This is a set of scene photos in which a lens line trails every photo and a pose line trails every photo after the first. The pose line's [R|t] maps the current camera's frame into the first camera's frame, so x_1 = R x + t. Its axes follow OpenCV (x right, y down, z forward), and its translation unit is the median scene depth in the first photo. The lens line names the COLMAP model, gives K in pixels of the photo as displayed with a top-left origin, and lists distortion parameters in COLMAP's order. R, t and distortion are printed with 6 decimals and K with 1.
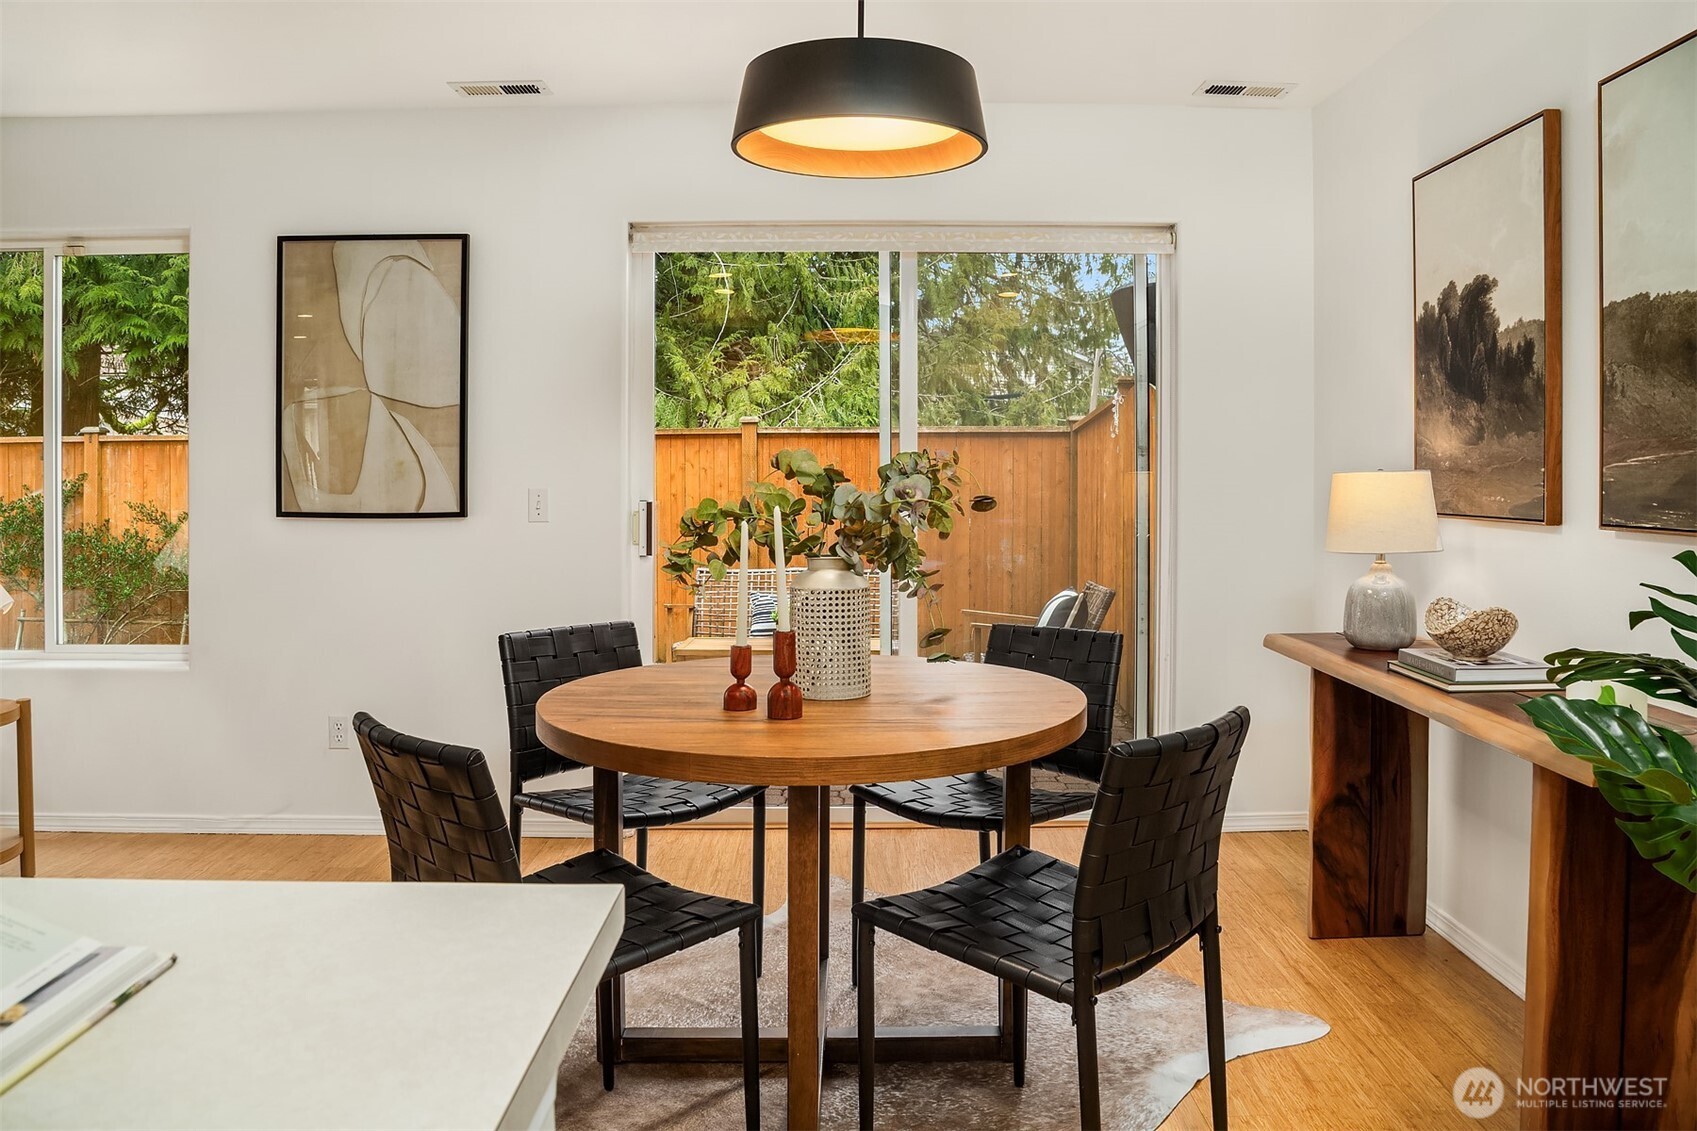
lens RADIAL K [[1196.5, 0, 822.6], [0, 1196.5, 468.6], [0, 0, 1]] dist [-0.103355, 0.044395]
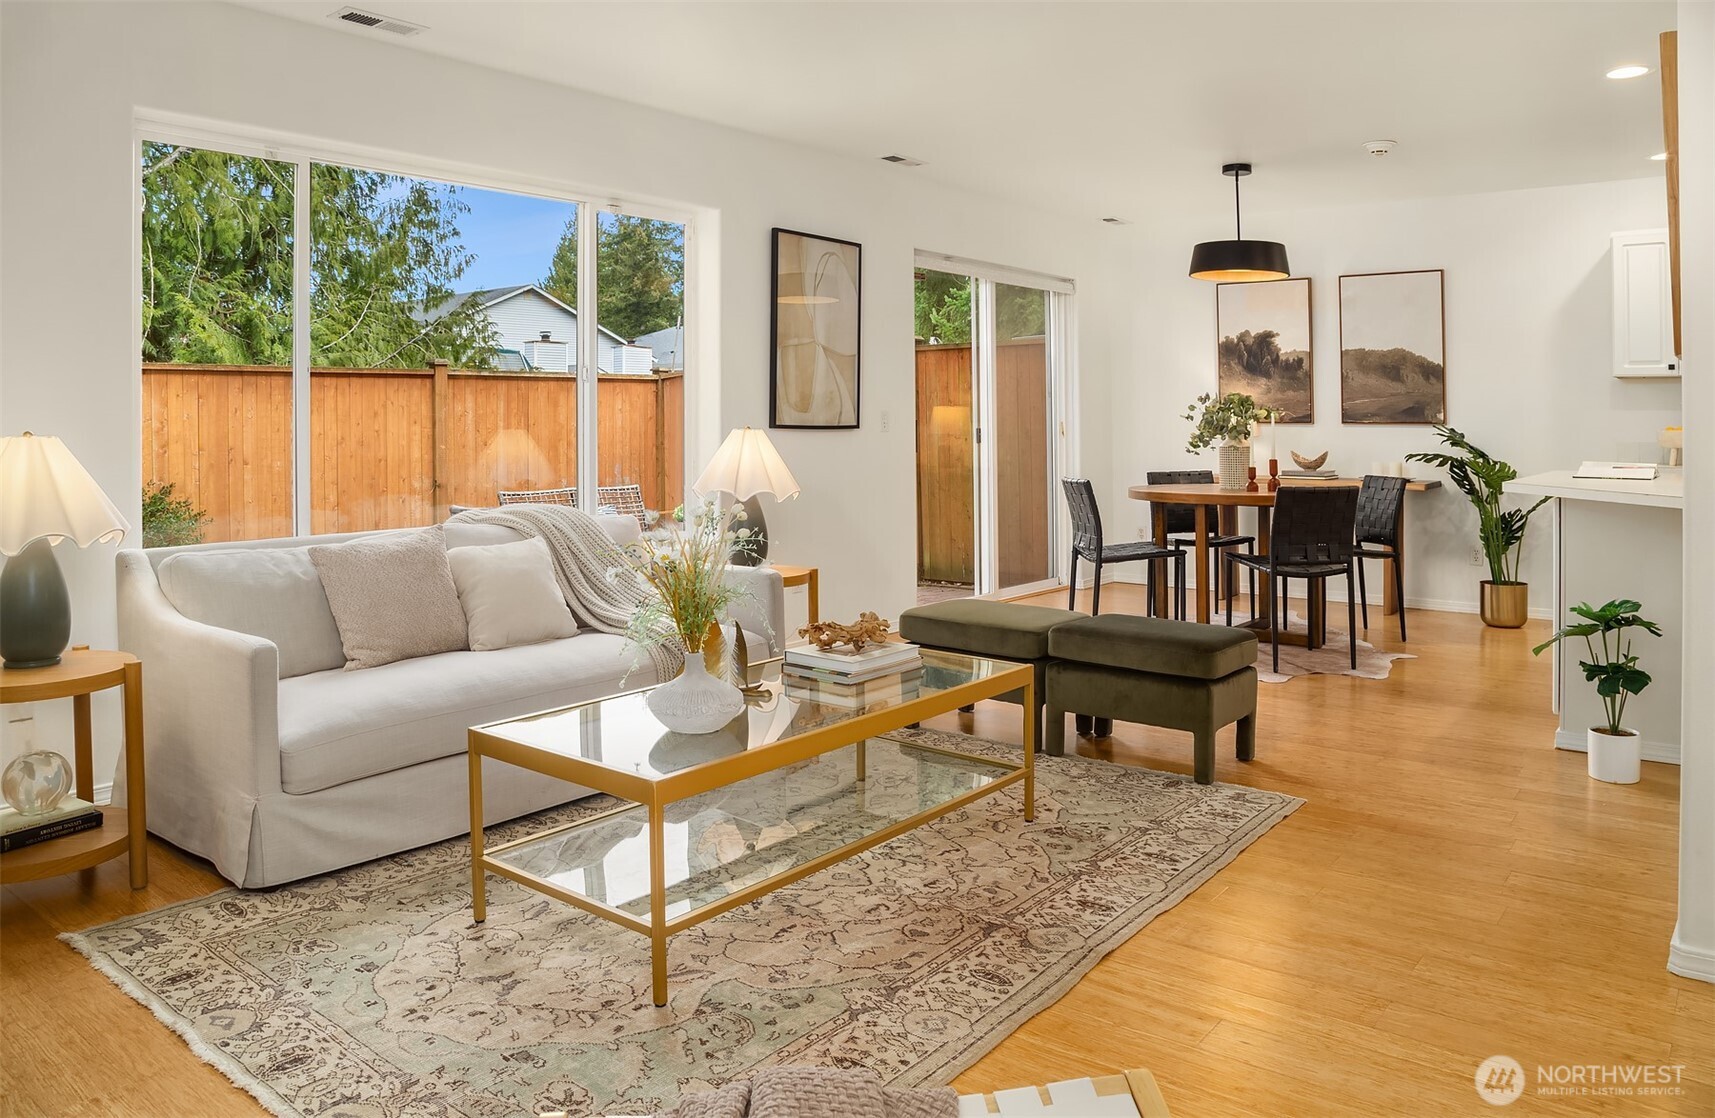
lens RADIAL K [[1187.8, 0, 851.2], [0, 1187.8, 405.3], [0, 0, 1]] dist [-0.077989, 0.016551]
pose [[0.626185, 0.012161, 0.779580, -1.505803], [-0.004192, 0.999916, -0.012231, 0.028563], [-0.779663, 0.004391, 0.626184, 0.046951]]
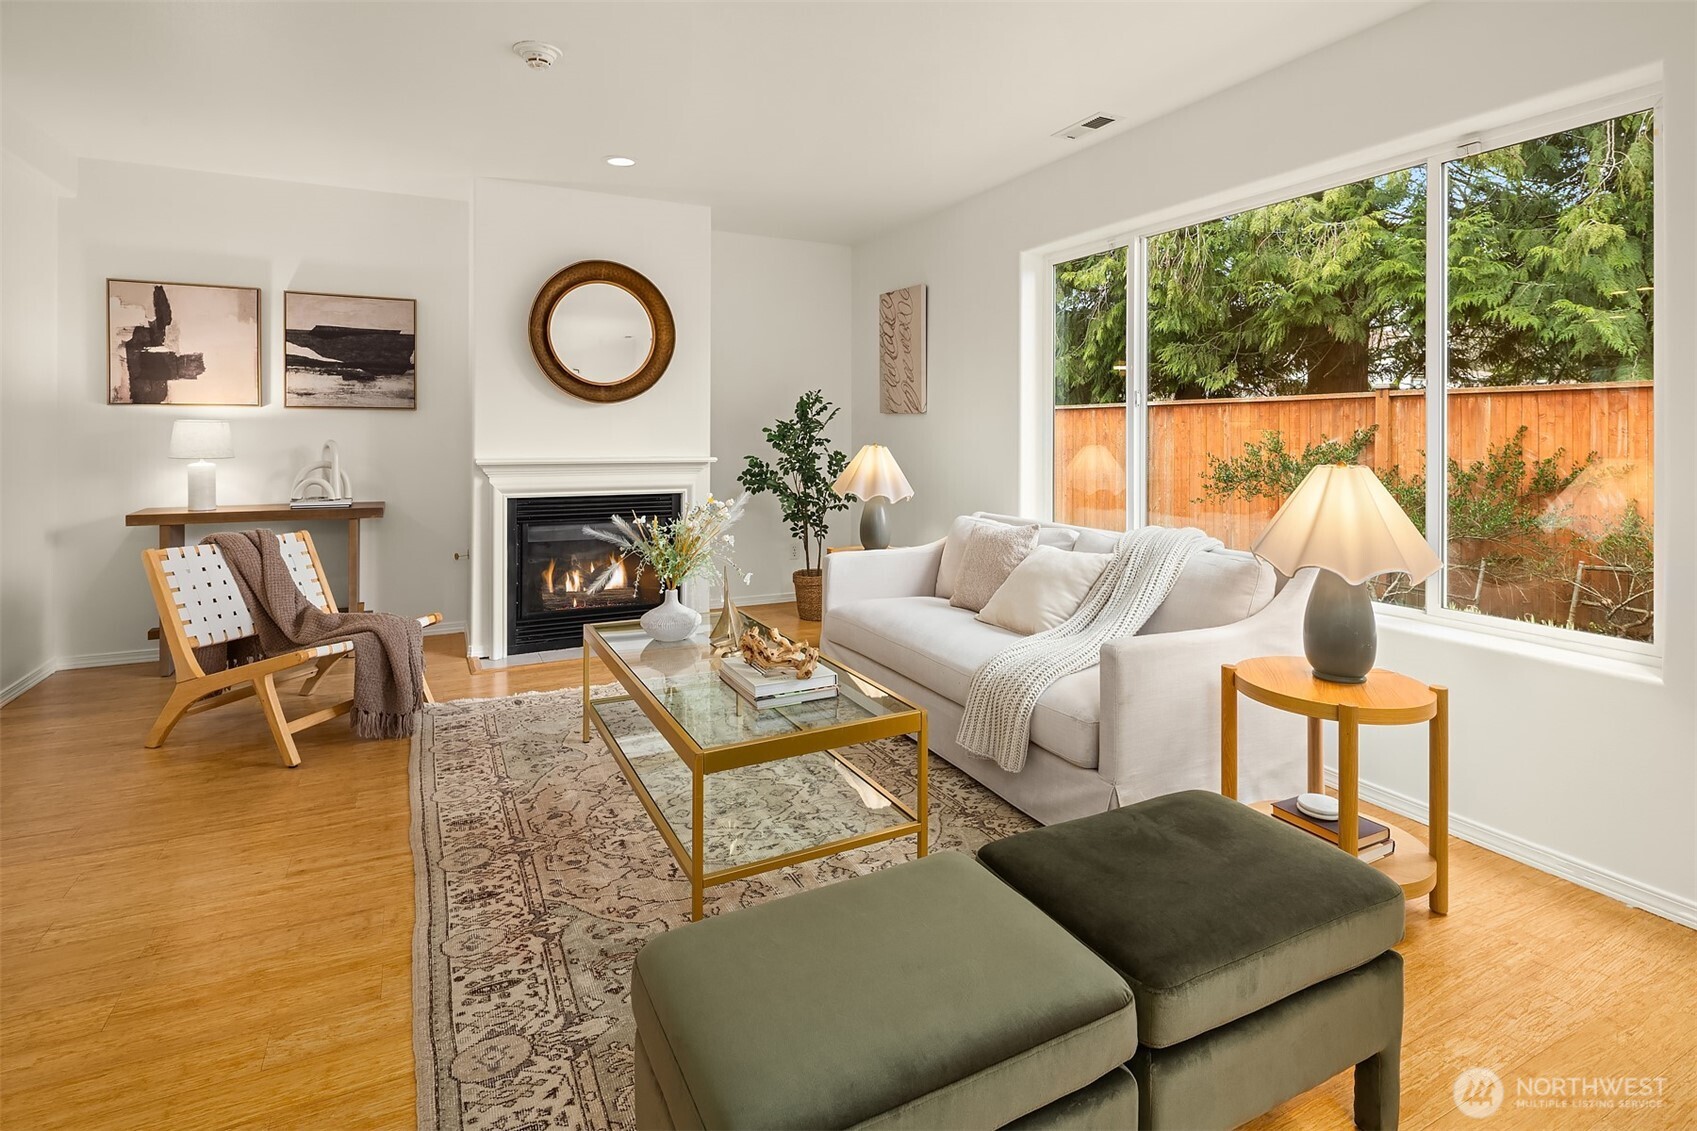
lens RADIAL K [[833.7, 0, 846.4], [0, 833.7, 444.7], [0, 0, 1]] dist [0.003092, -0.003296]
pose [[0.462470, 0.017709, -0.886458, -0.323407], [0.000071, 0.999800, 0.020011, 0.016663], [0.886635, -0.009318, 0.462376, 0.327479]]
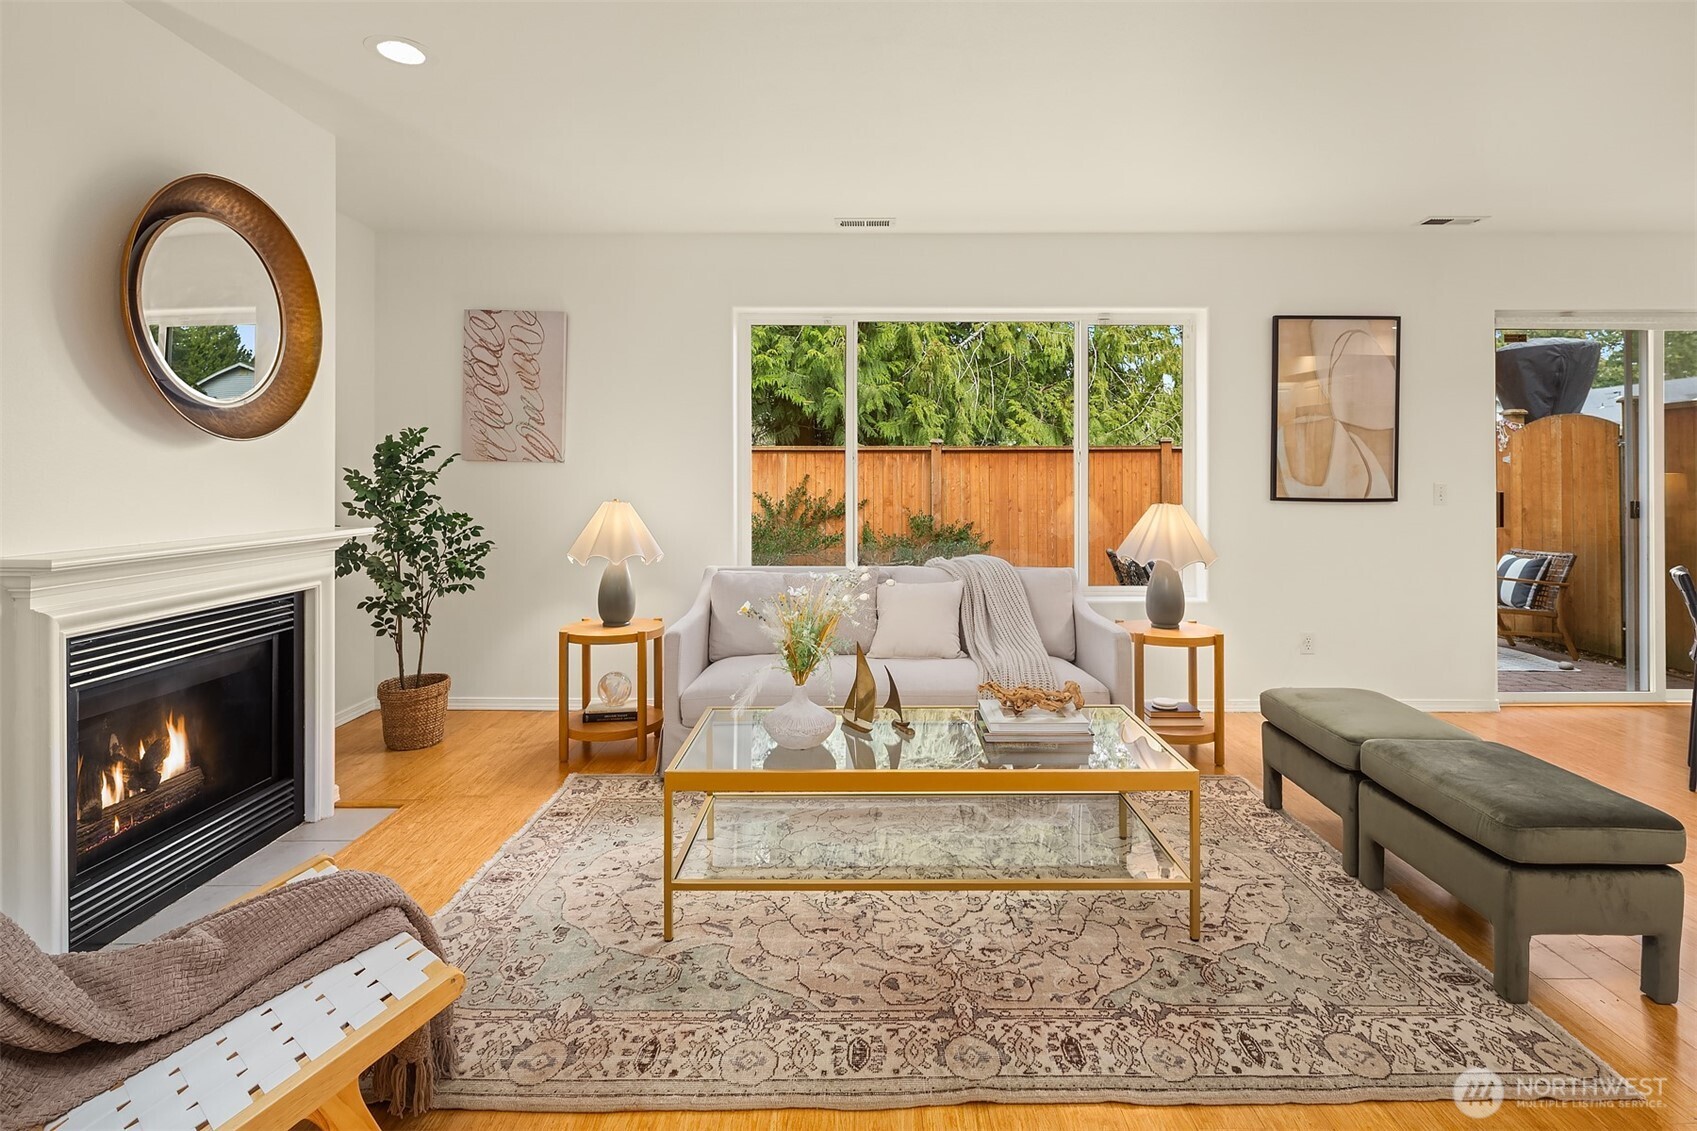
lens RADIAL K [[833.7, 0, 869.0], [0, 833.7, 478.9], [0, 0, 1]] dist [0.003092, -0.003296]
pose [[0.999925, 0.003386, 0.011740, -1.000061], [-0.003502, 0.999945, 0.009914, 0.003571], [-0.011706, -0.009954, 0.999882, -0.073714]]
